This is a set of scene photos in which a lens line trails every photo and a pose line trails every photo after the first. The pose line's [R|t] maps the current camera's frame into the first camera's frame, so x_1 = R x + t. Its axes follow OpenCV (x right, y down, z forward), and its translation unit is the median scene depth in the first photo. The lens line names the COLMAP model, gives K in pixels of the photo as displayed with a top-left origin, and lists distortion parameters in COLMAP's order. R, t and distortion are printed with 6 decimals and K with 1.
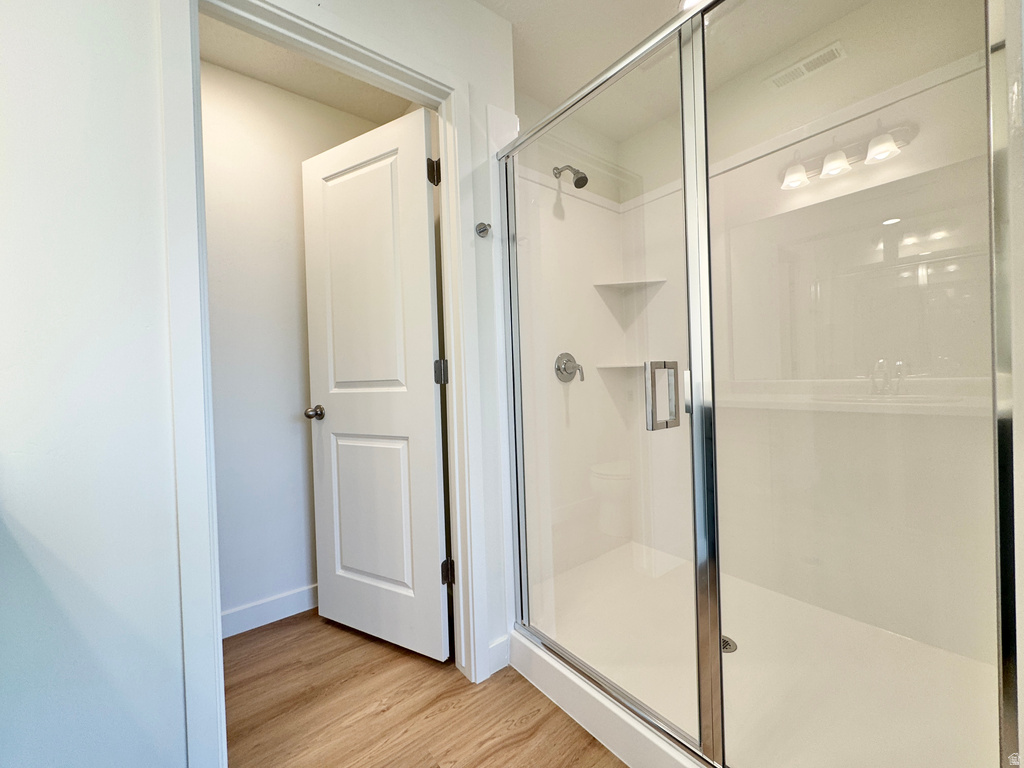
lens RADIAL K [[407.5, 0, 512.4], [0, 407.5, 381.6], [0, 0, 1]] dist [-0.002946, 0.000481]
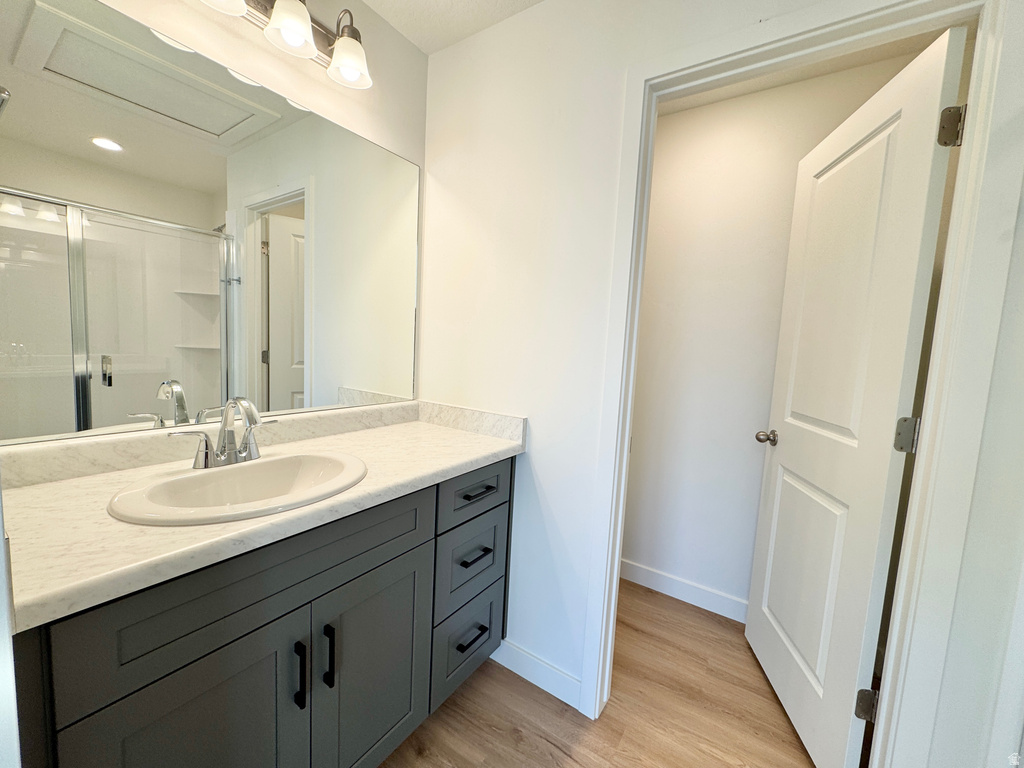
lens RADIAL K [[407.5, 0, 512.4], [0, 407.5, 381.6], [0, 0, 1]] dist [-0.002946, 0.000481]
pose [[0.305234, 0.137617, -0.942281, 0.232269], [-0.070694, 0.990047, 0.121693, -0.139414], [0.949650, 0.029469, 0.311924, 0.148078]]
